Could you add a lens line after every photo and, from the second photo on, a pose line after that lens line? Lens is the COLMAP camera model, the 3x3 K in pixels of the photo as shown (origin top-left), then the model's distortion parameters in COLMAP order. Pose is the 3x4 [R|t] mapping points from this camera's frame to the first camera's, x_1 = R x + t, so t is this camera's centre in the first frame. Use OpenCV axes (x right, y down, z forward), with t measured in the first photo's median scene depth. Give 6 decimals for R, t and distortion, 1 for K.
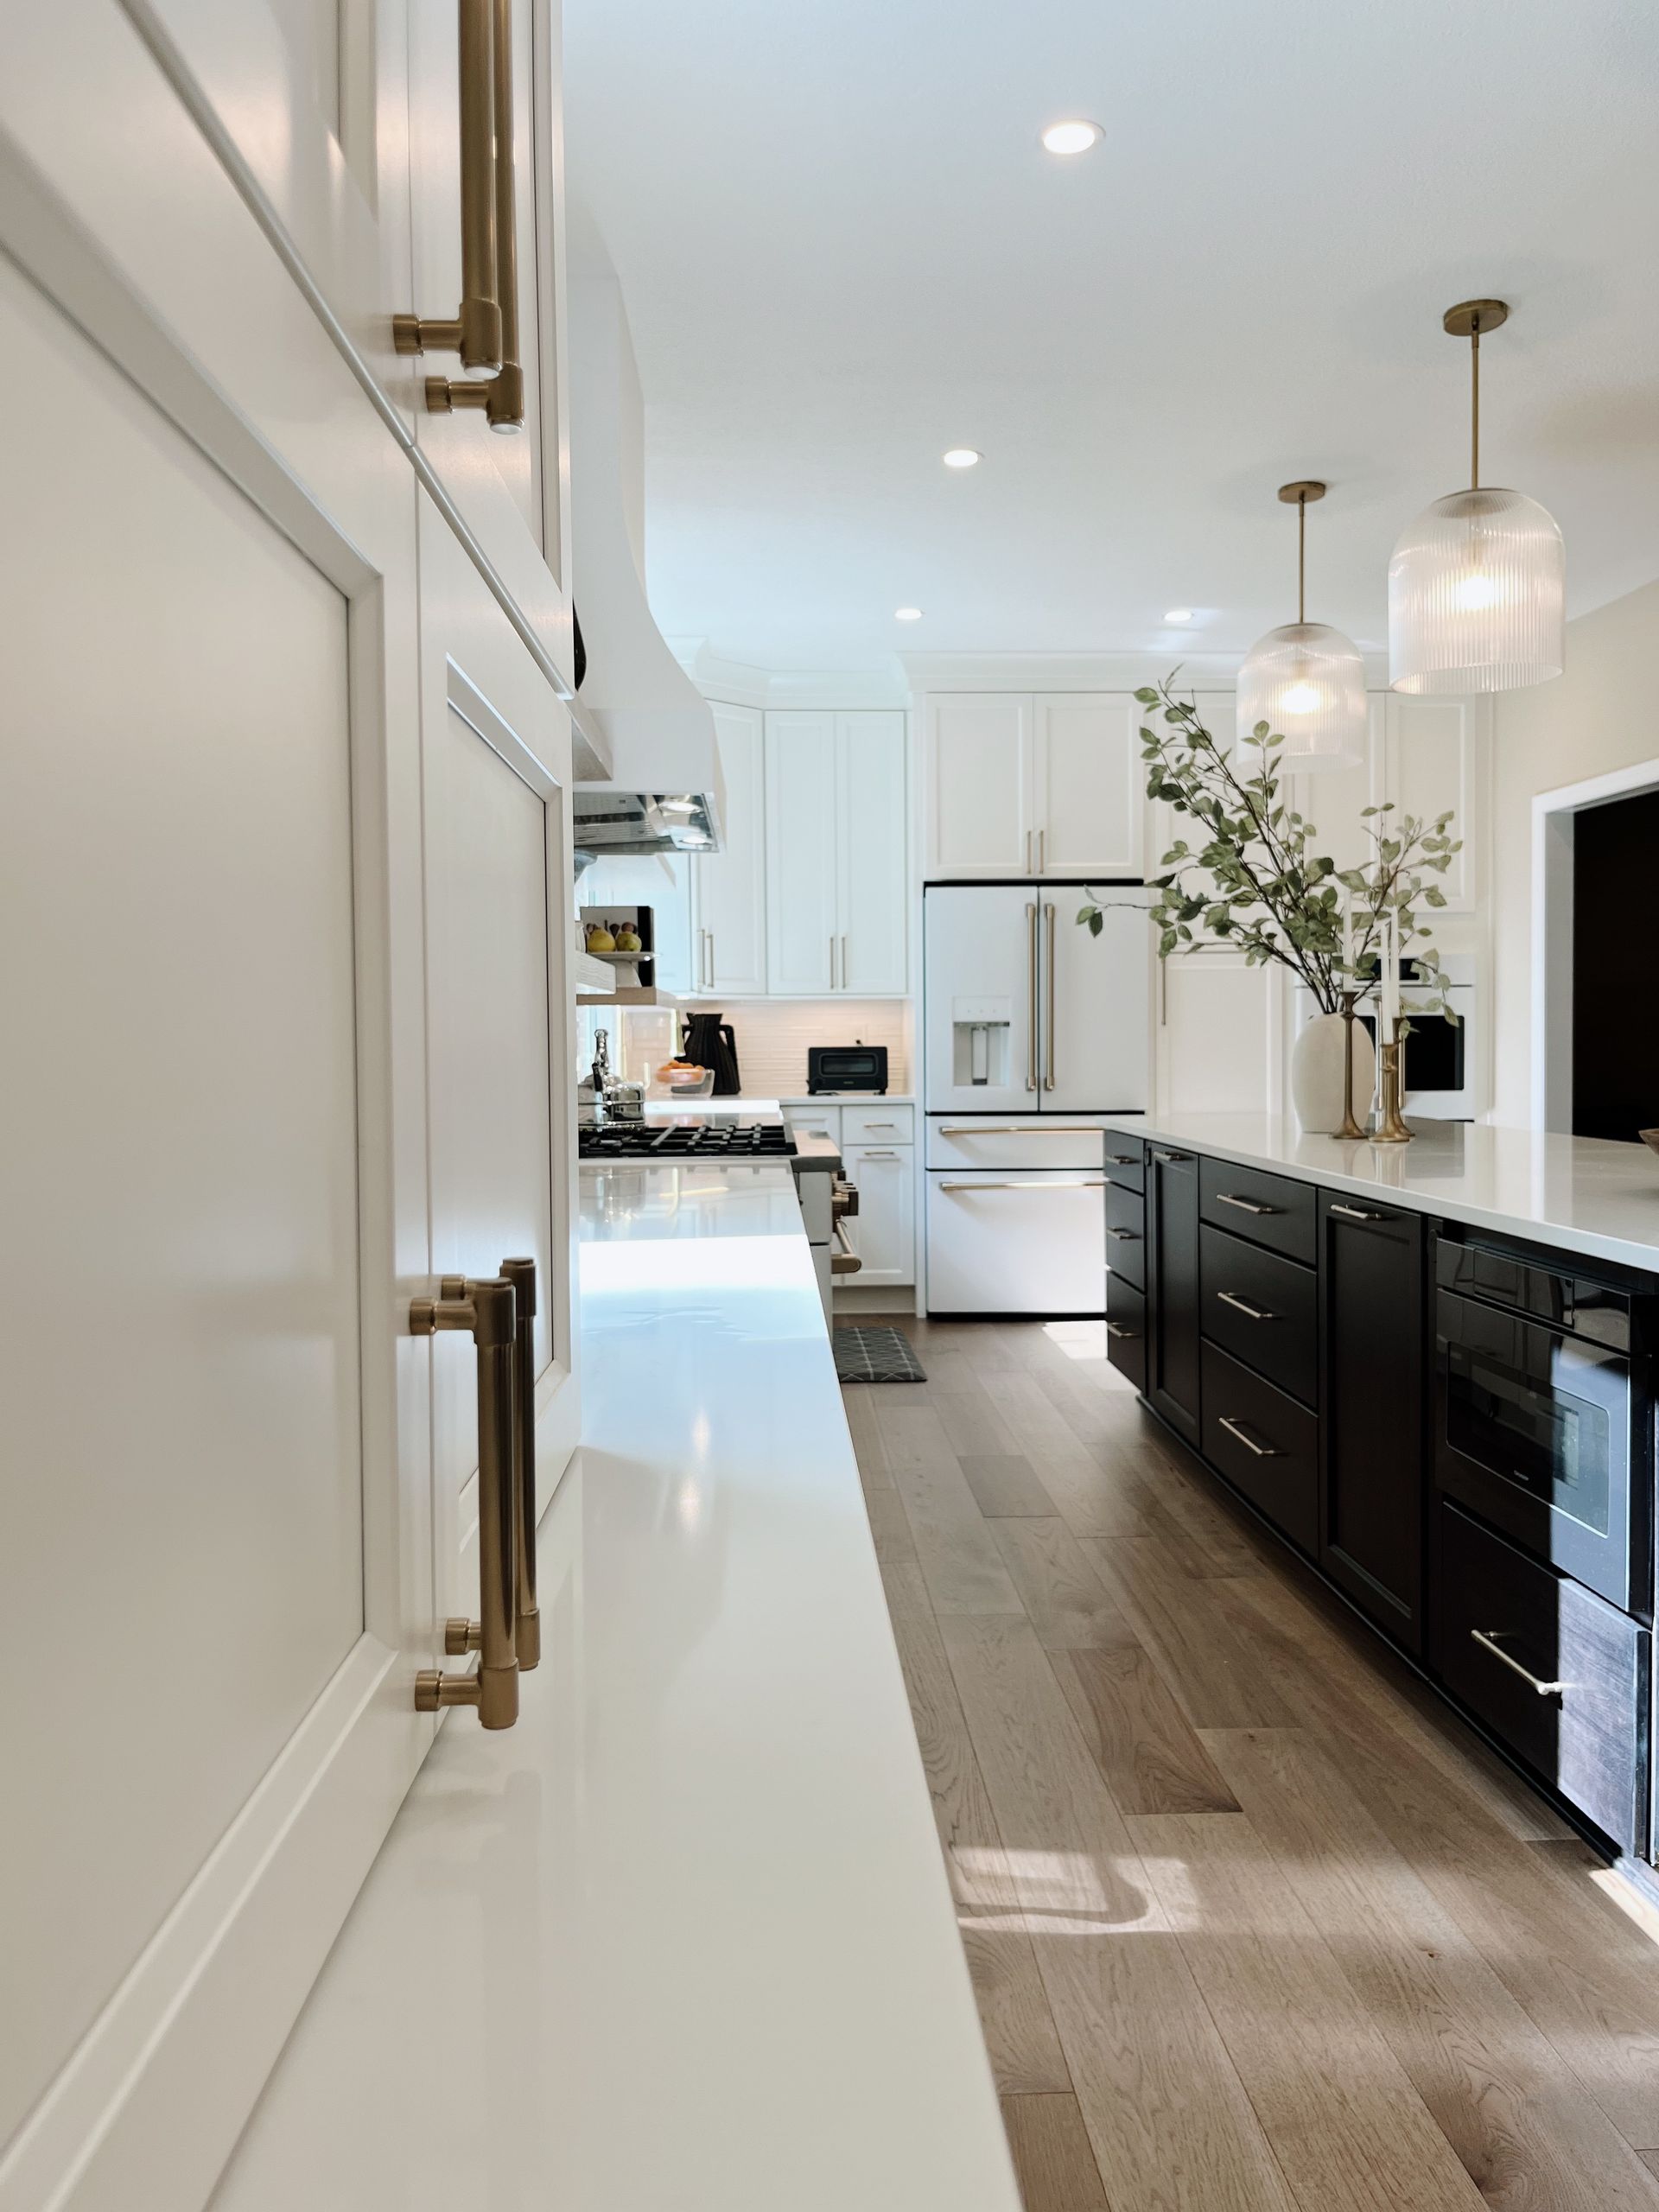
lens RADIAL K [[1682.9, 0, 832.0], [0, 1682.9, 1087.7], [0, 0, 1]] dist [0.050722, -0.073756]
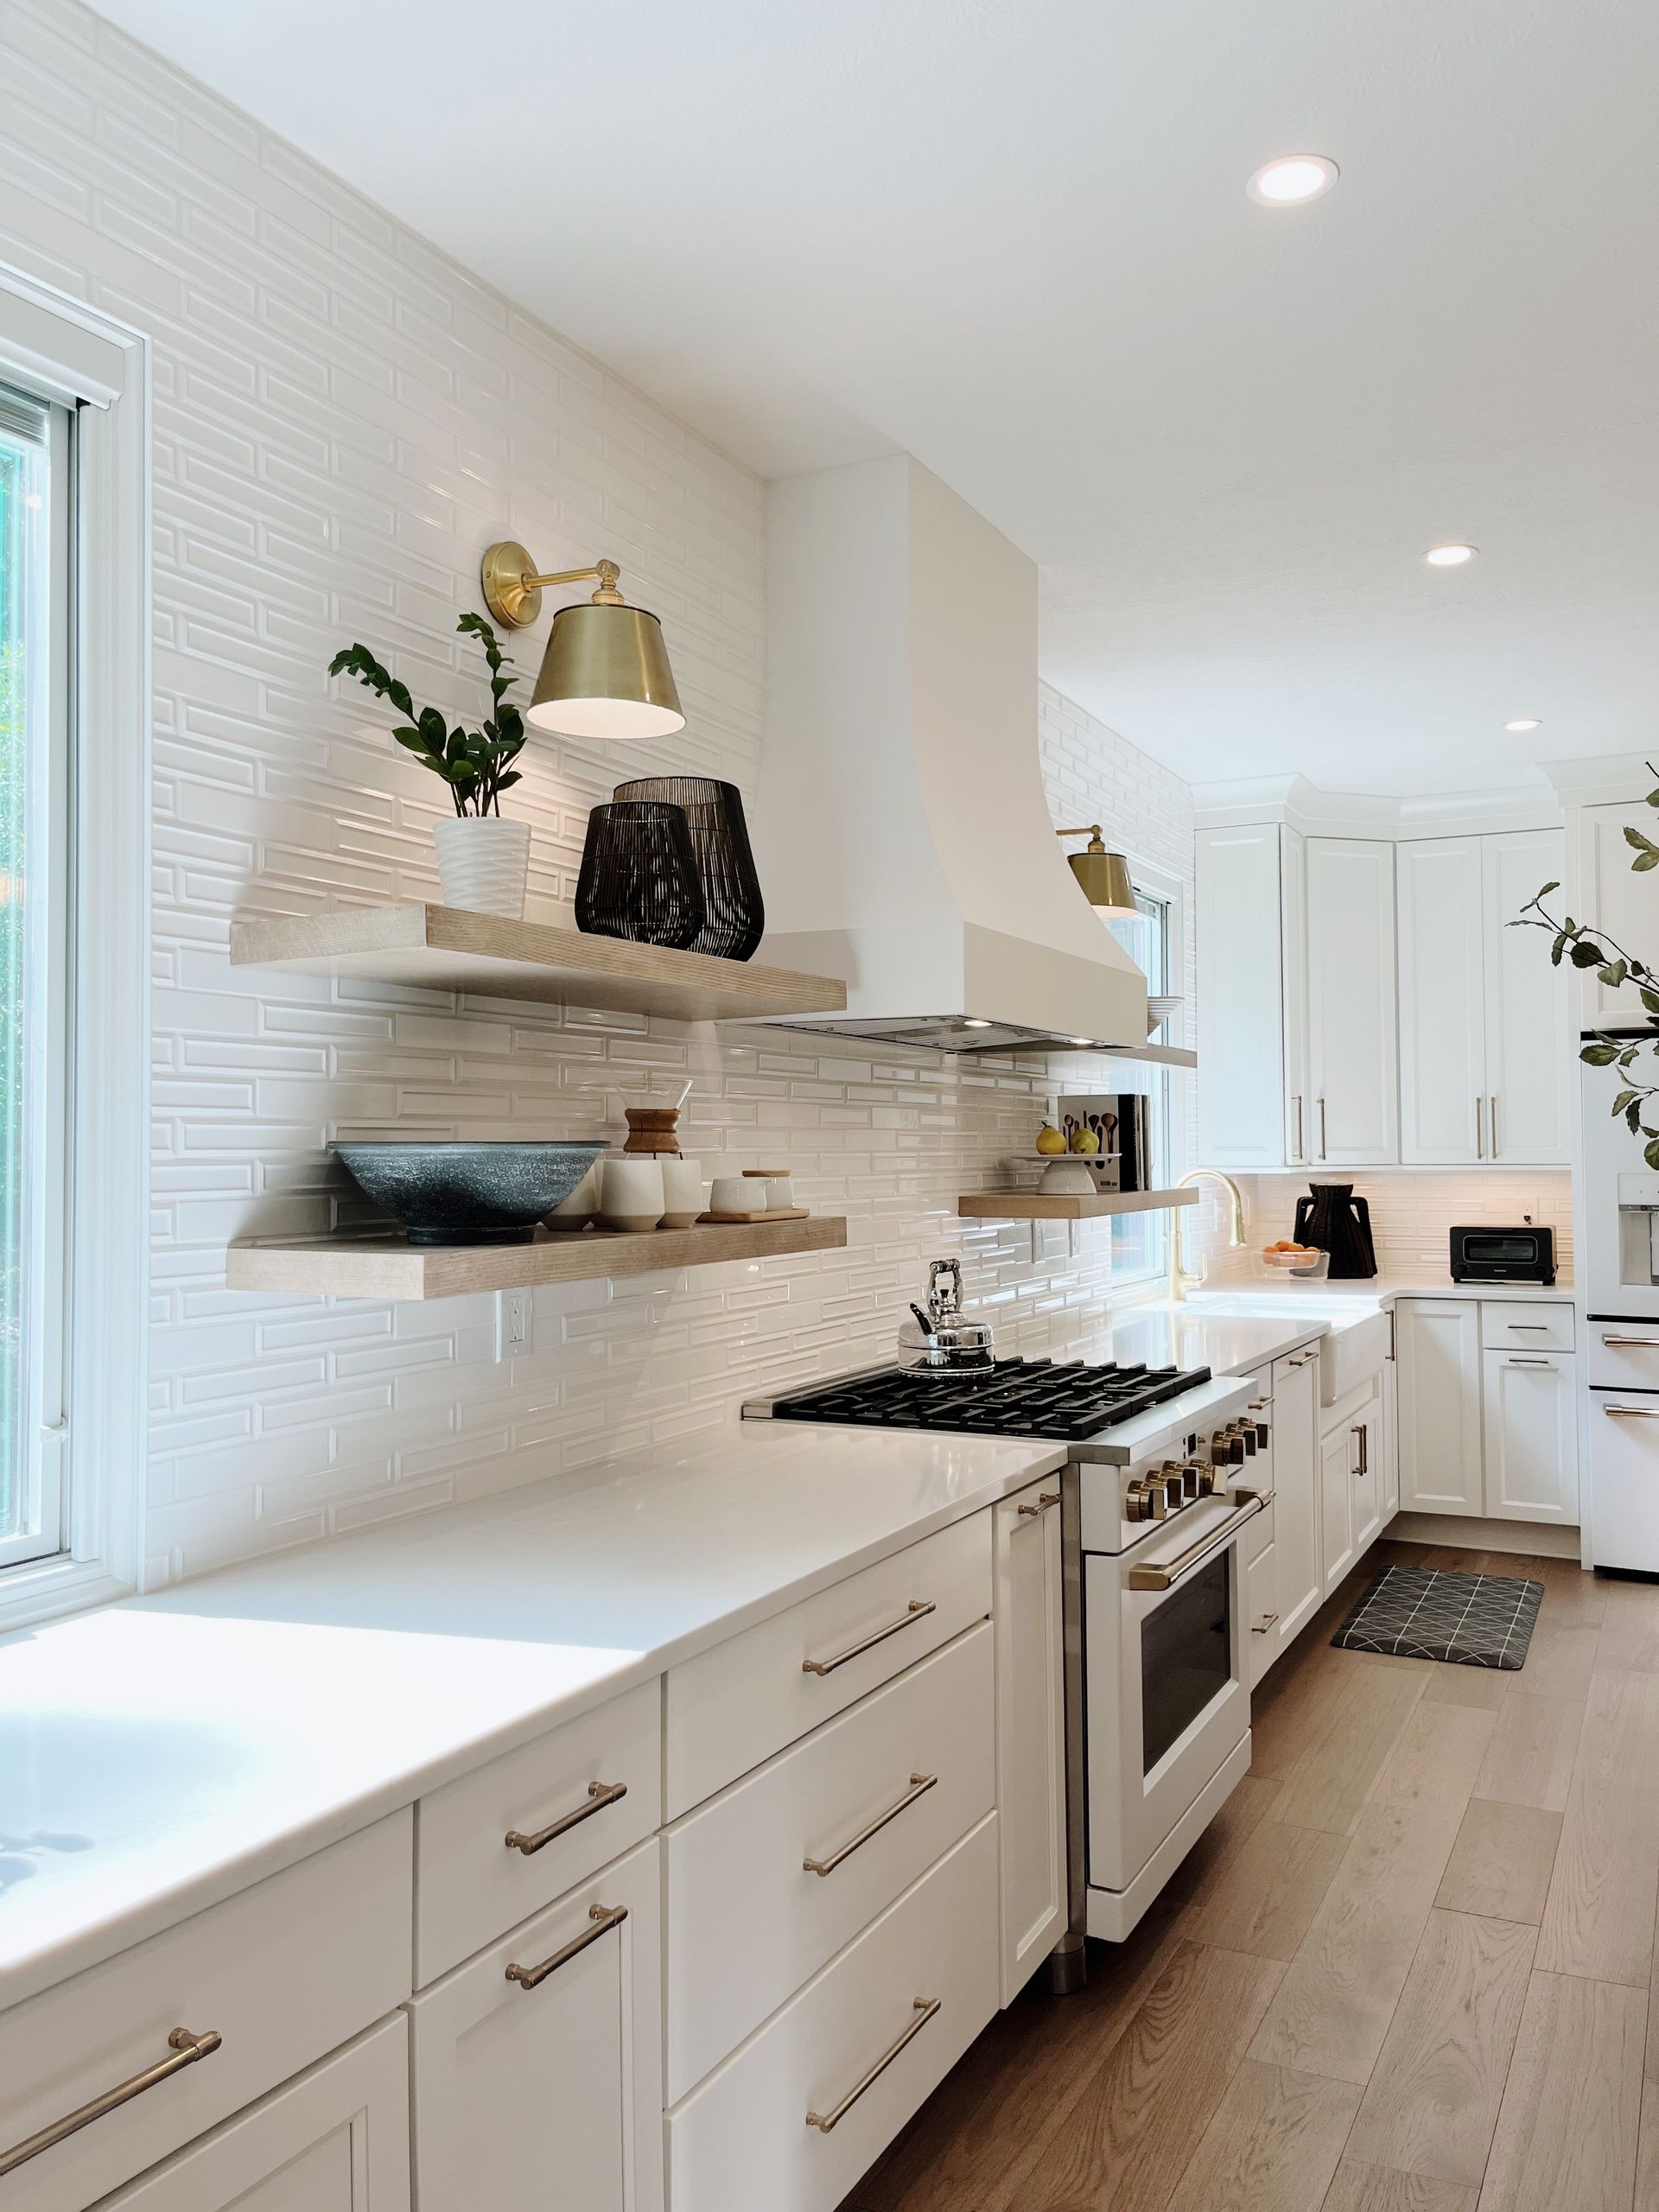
lens RADIAL K [[1682.9, 0, 847.9], [0, 1682.9, 1095.3], [0, 0, 1]] dist [0.050722, -0.073756]
pose [[0.875566, -0.013412, -0.482913, 0.172930], [-0.015229, 0.998351, -0.055340, -0.049994], [0.482859, 0.055808, 0.873918, 0.128140]]
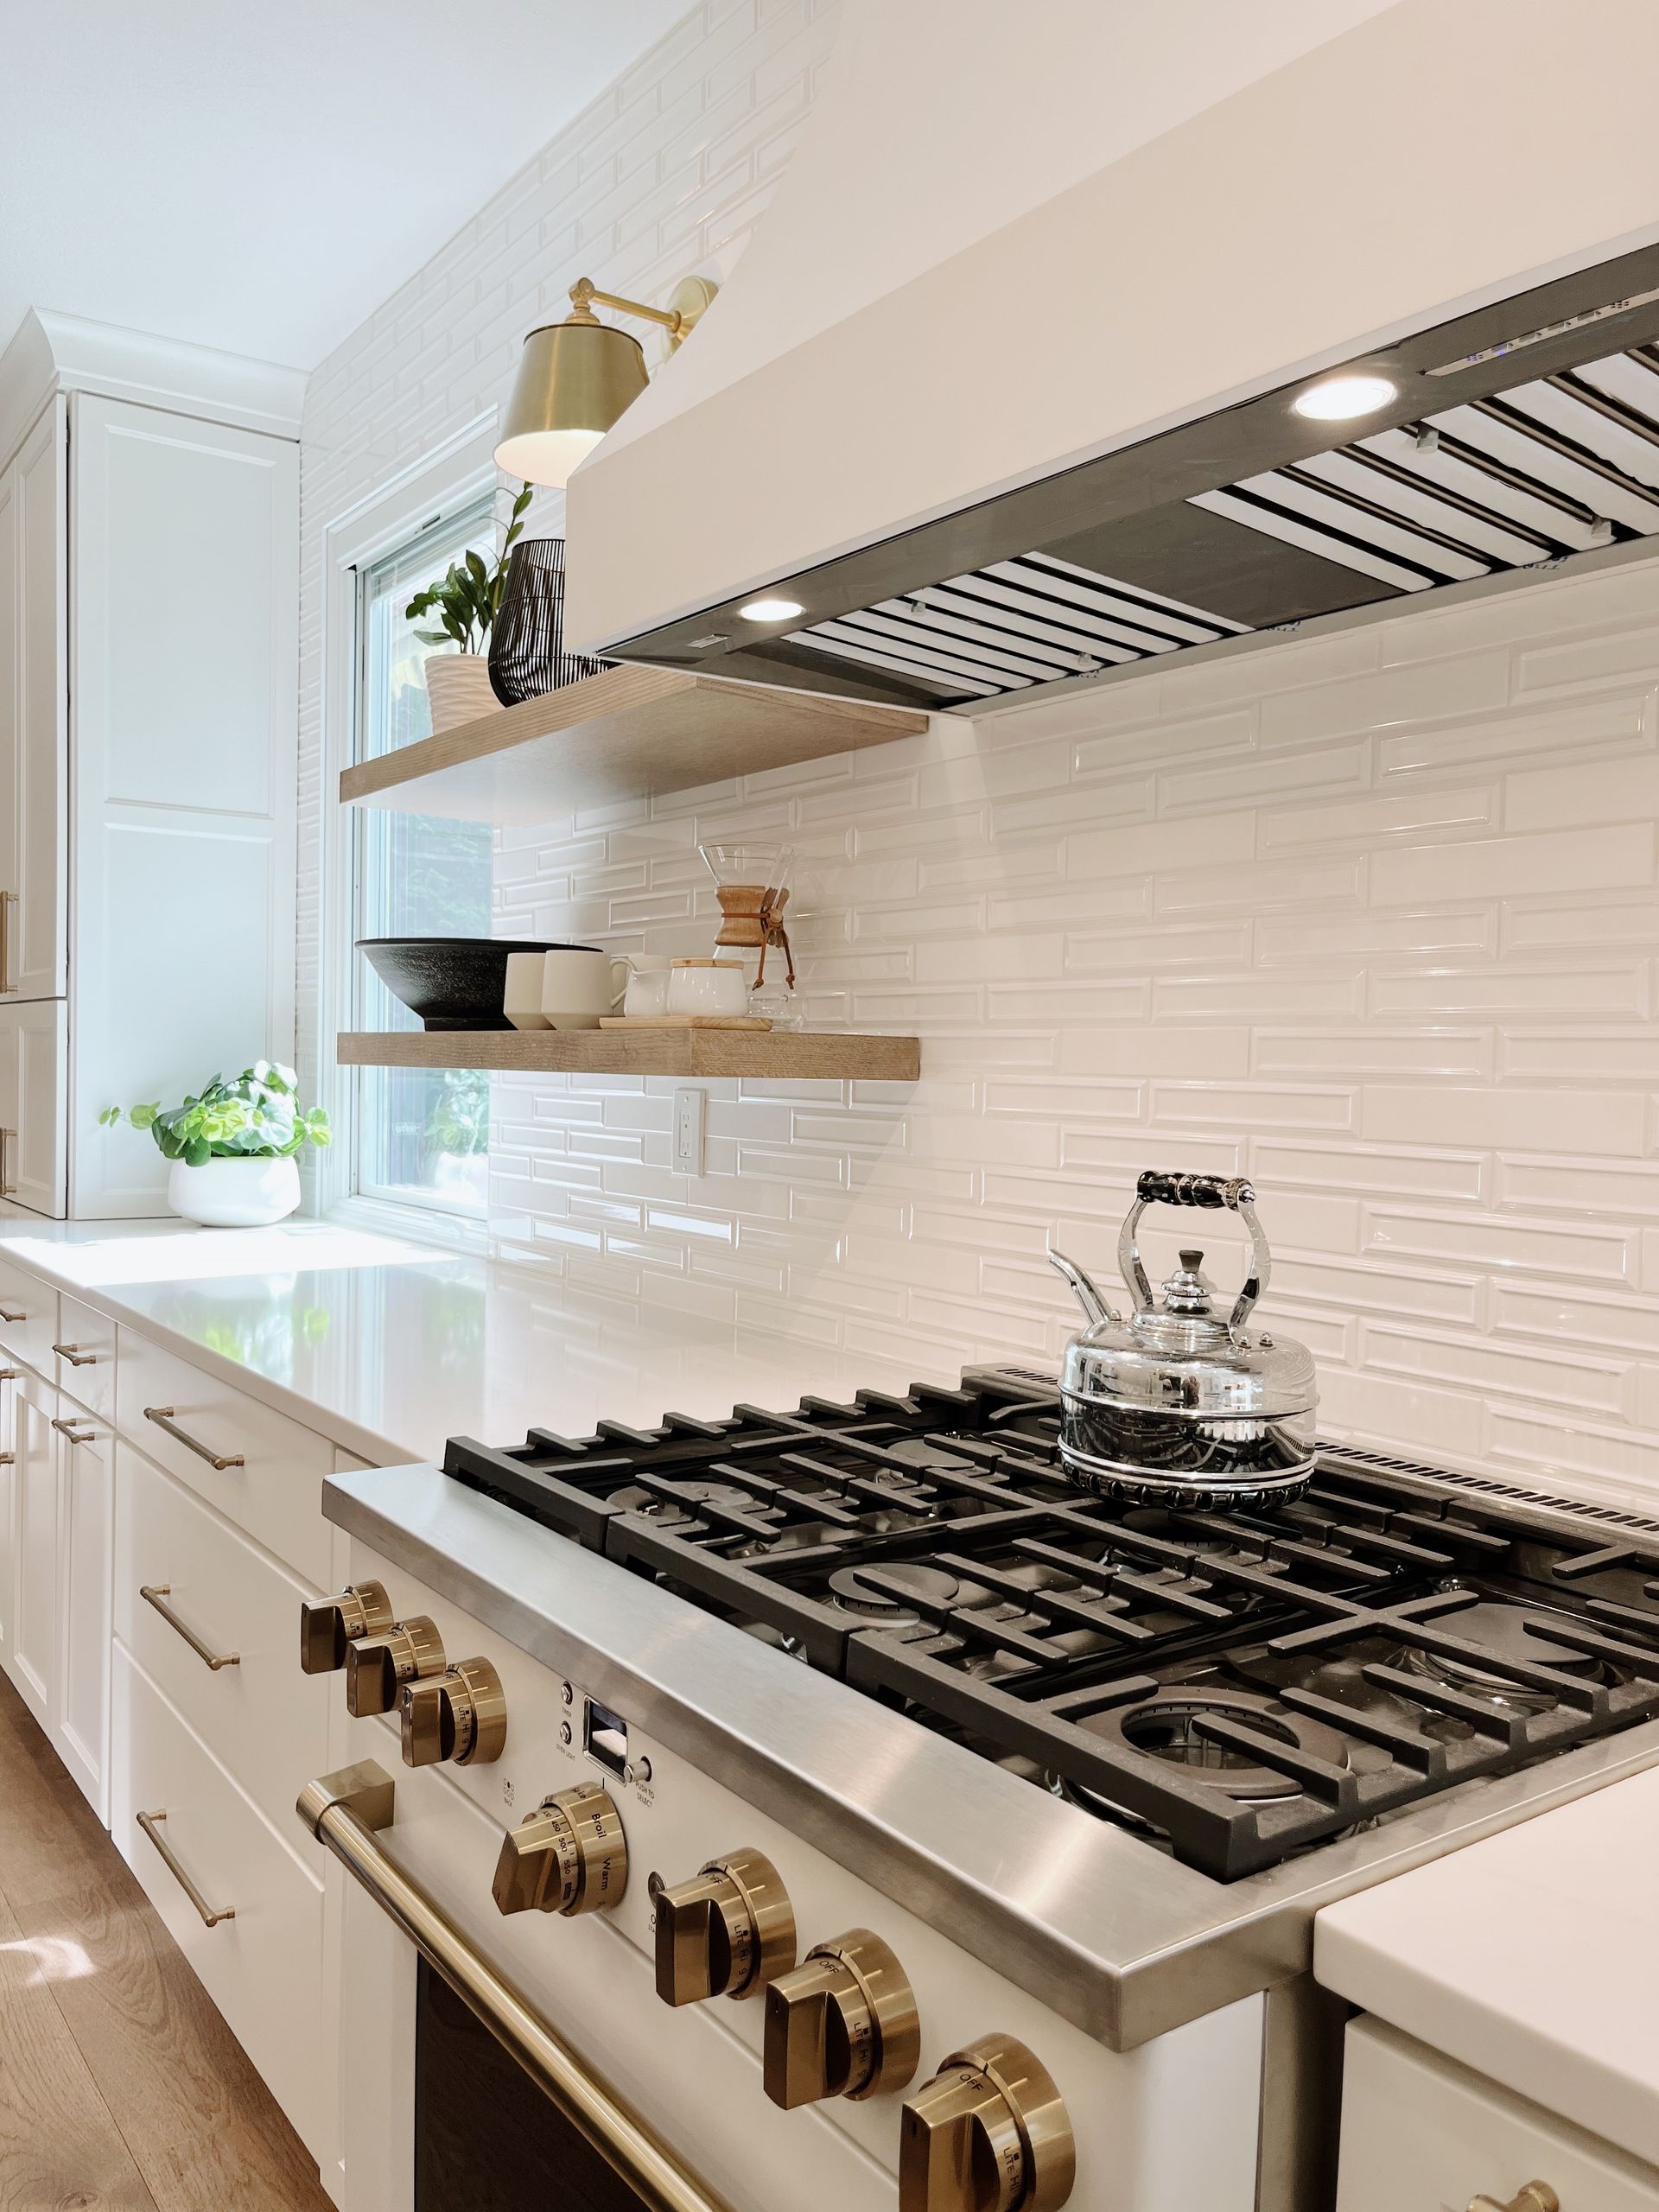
lens RADIAL K [[1682.9, 0, 843.1], [0, 1682.9, 1121.8], [0, 0, 1]] dist [0.050722, -0.073756]
pose [[-0.830454, 0.005431, -0.557061, 0.075903], [-0.035210, 0.997441, 0.062215, -0.044401], [0.555974, 0.071281, -0.828138, 0.854025]]
